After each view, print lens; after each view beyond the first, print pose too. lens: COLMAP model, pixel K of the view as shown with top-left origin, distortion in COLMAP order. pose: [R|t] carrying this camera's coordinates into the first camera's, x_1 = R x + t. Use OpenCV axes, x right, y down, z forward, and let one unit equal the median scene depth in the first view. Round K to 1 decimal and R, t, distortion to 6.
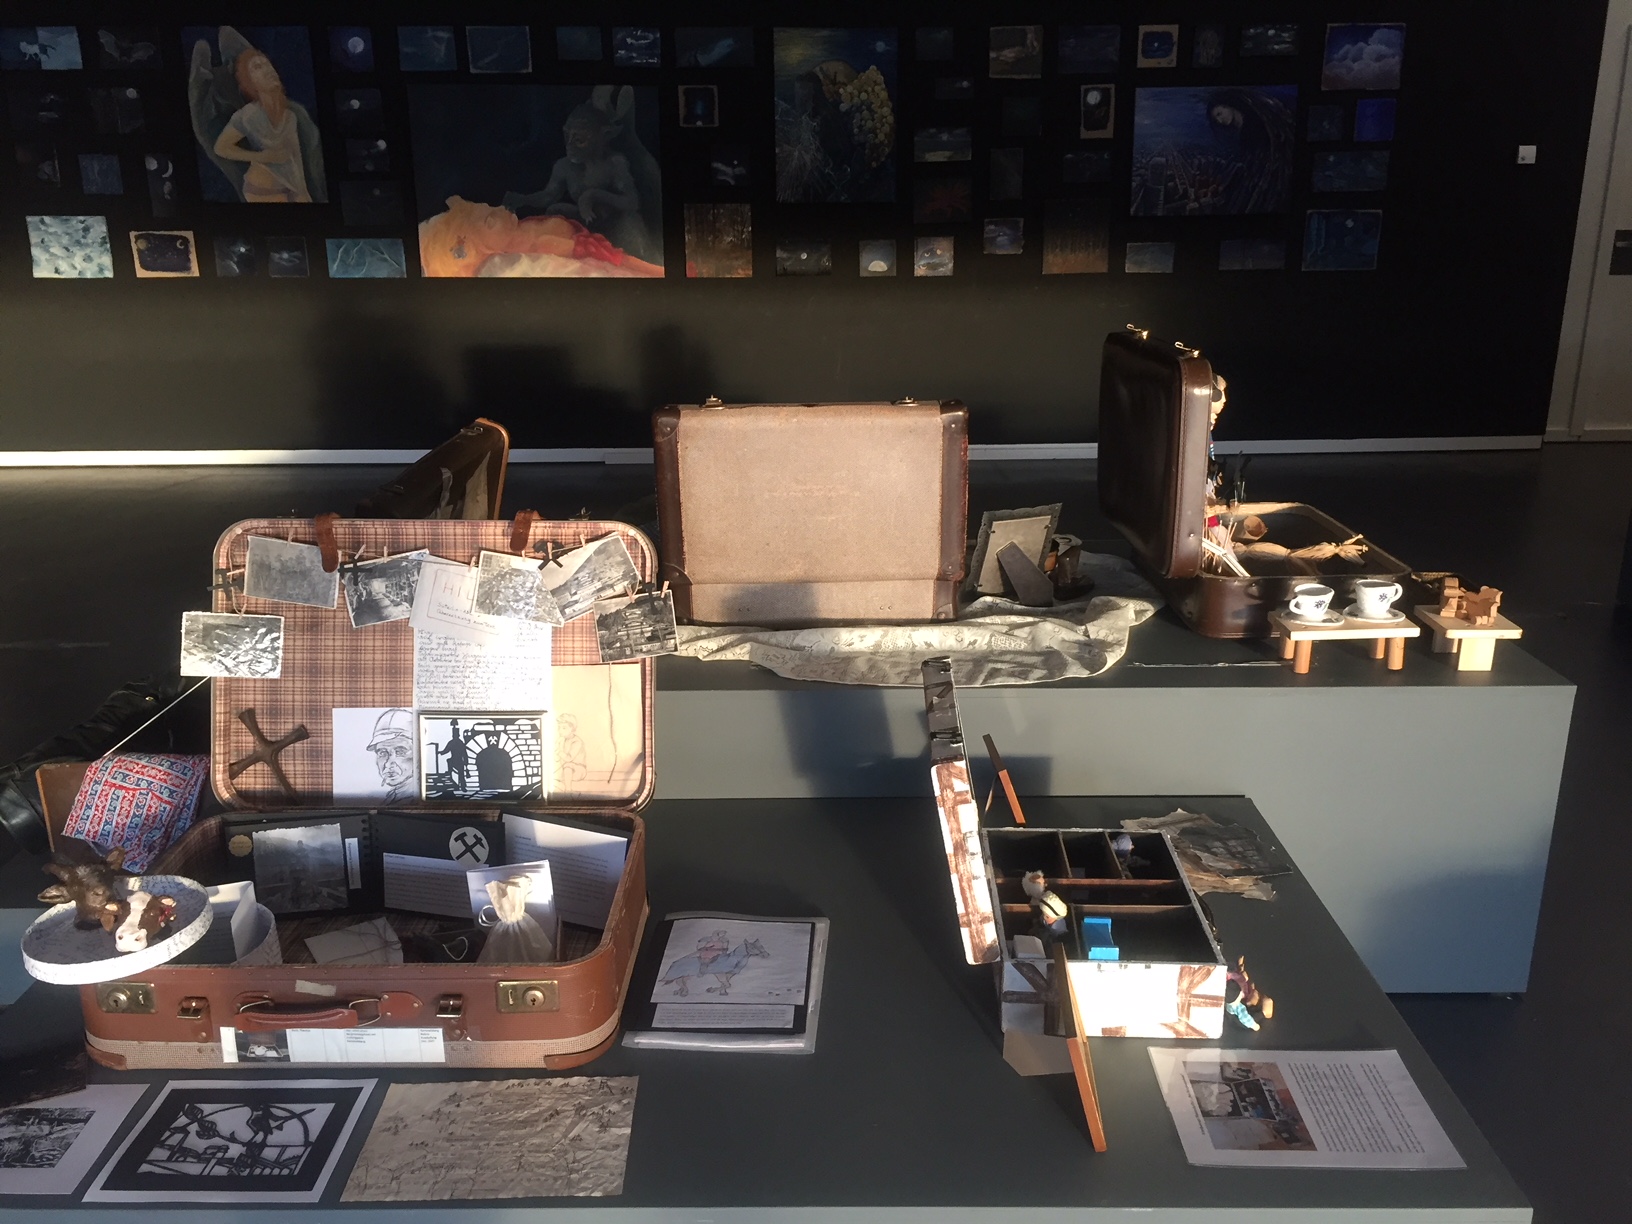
lens RADIAL K [[1389.5, 0, 816.0], [0, 1389.5, 612.0], [0, 0, 1]] dist [0.090770, -0.139560]
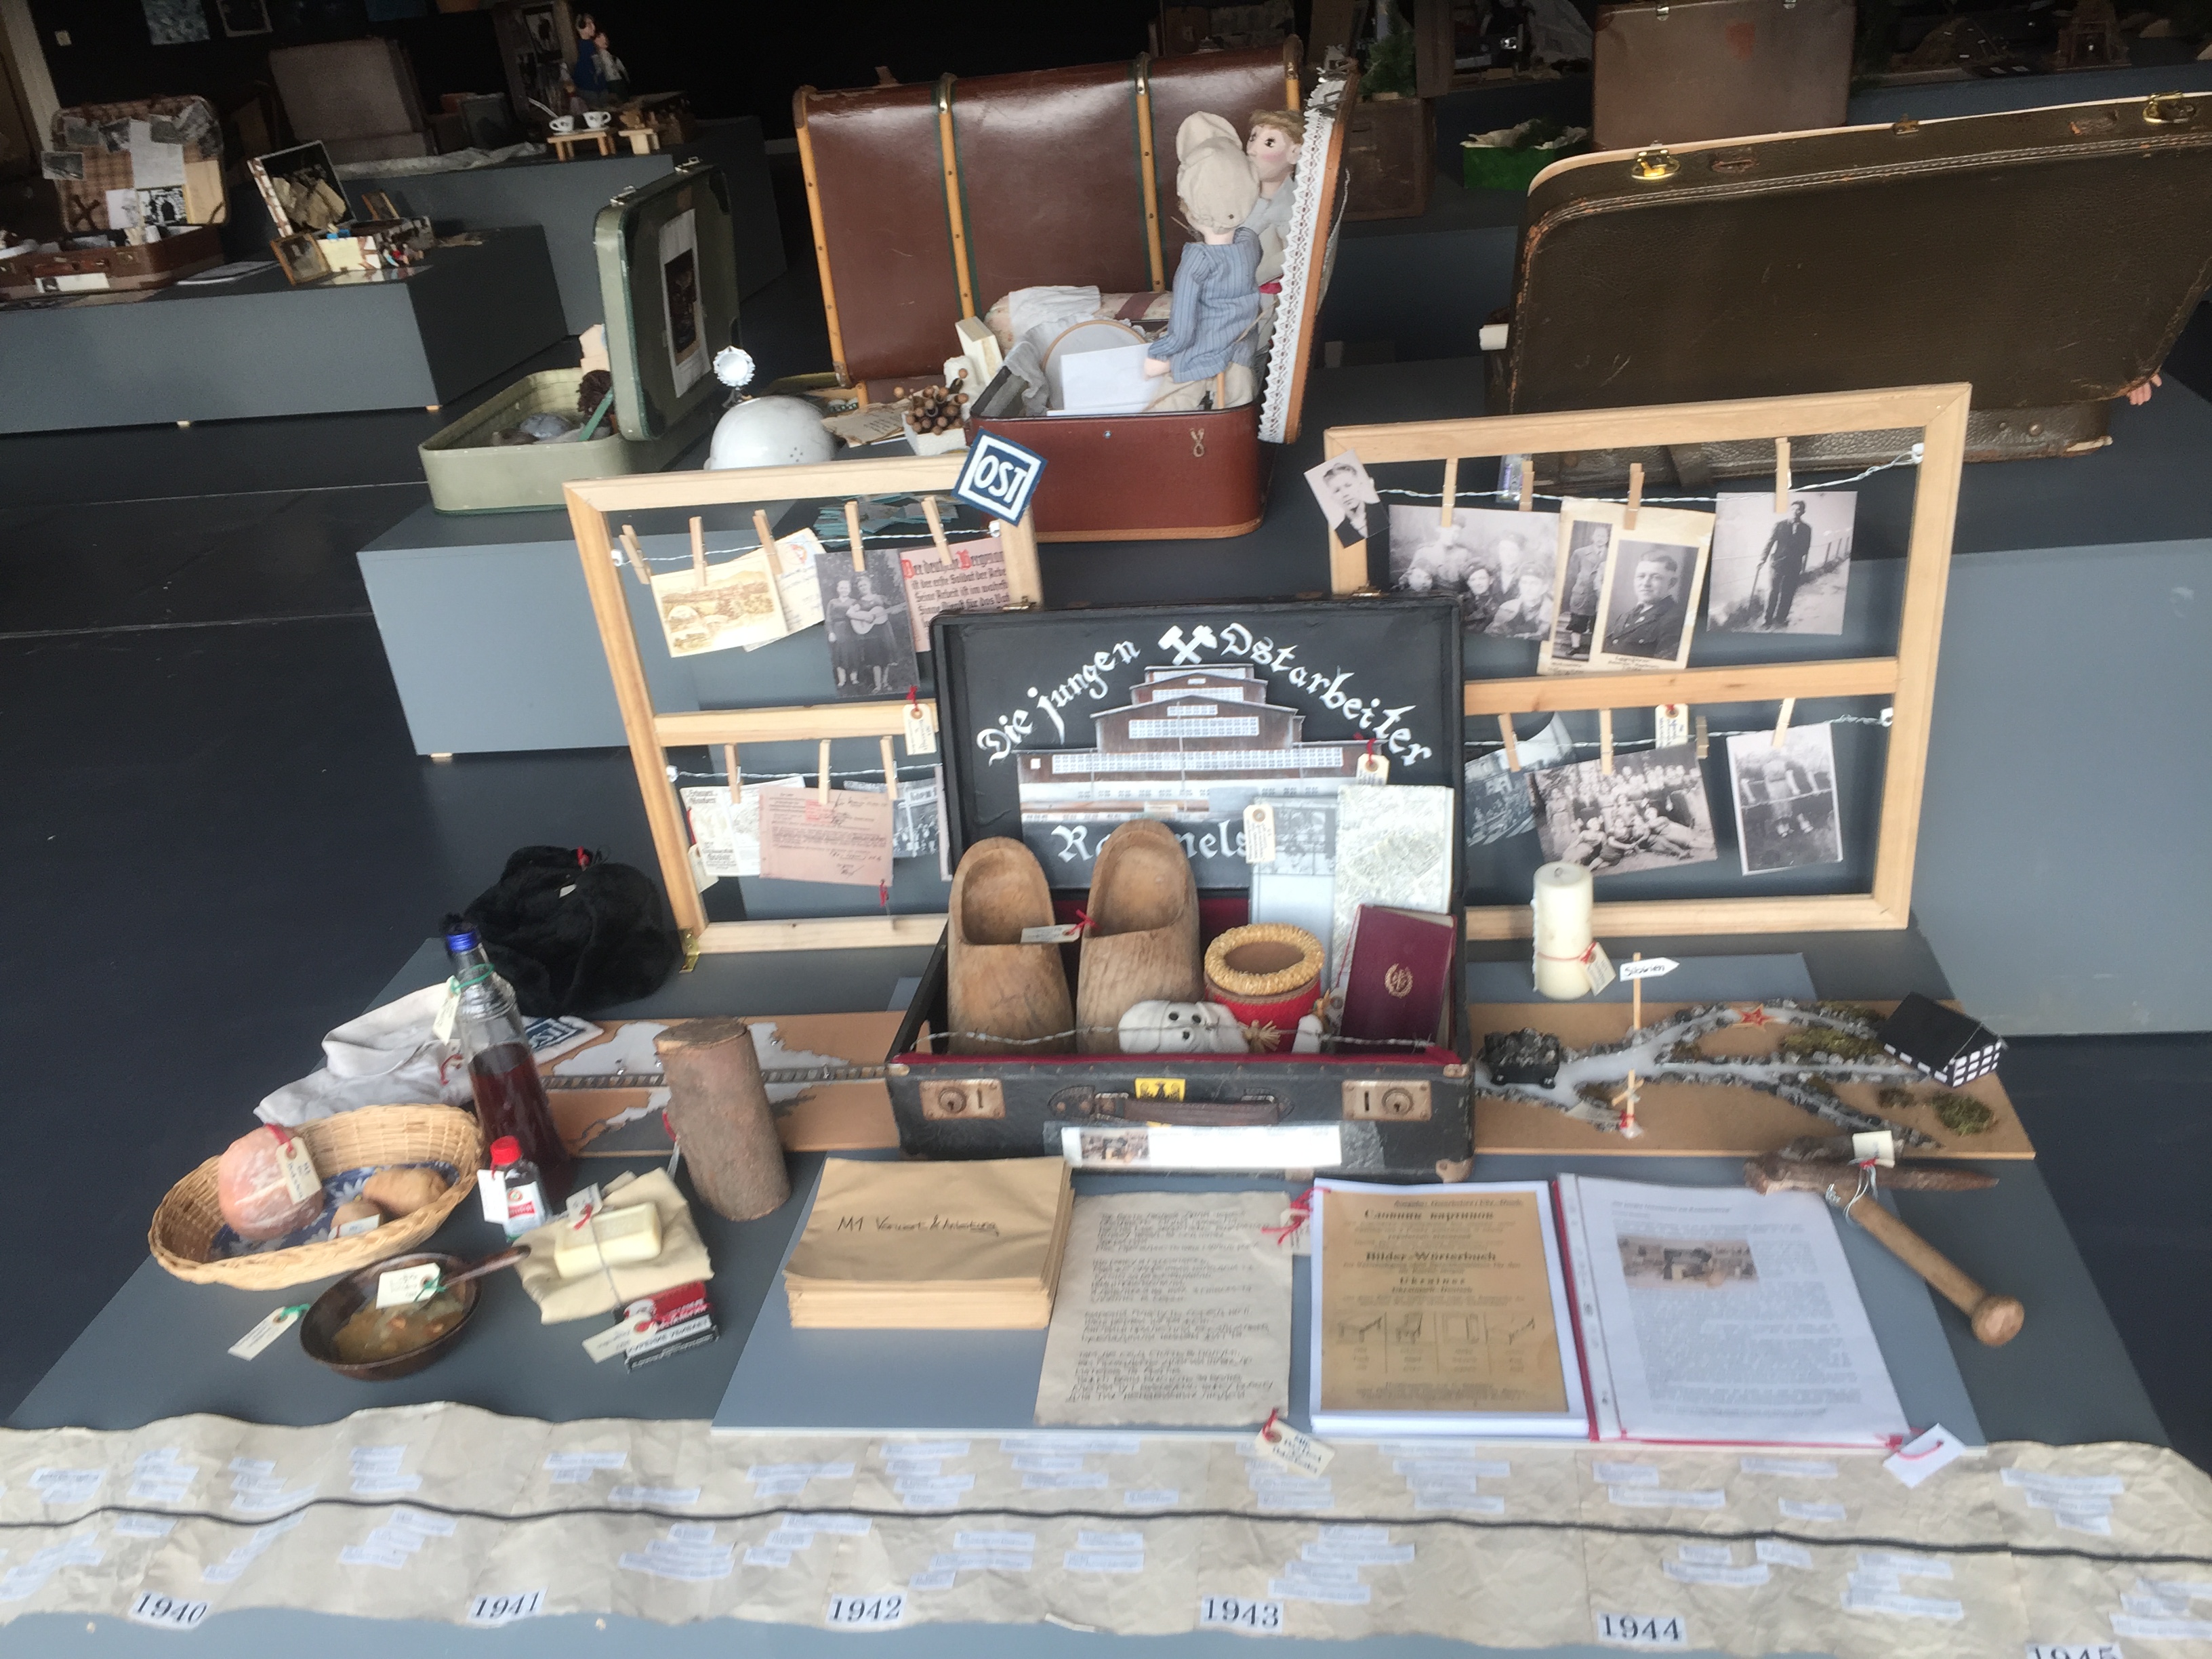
lens RADIAL K [[1883.3, 0, 1106.0], [0, 1883.3, 829.5], [0, 0, 1]] dist [0.090770, -0.139560]
pose [[0.983293, -0.016852, -0.181248, 0.610265], [0.047768, 0.984699, 0.167592, 0.217685], [0.175651, -0.173450, 0.969052, -0.652048]]
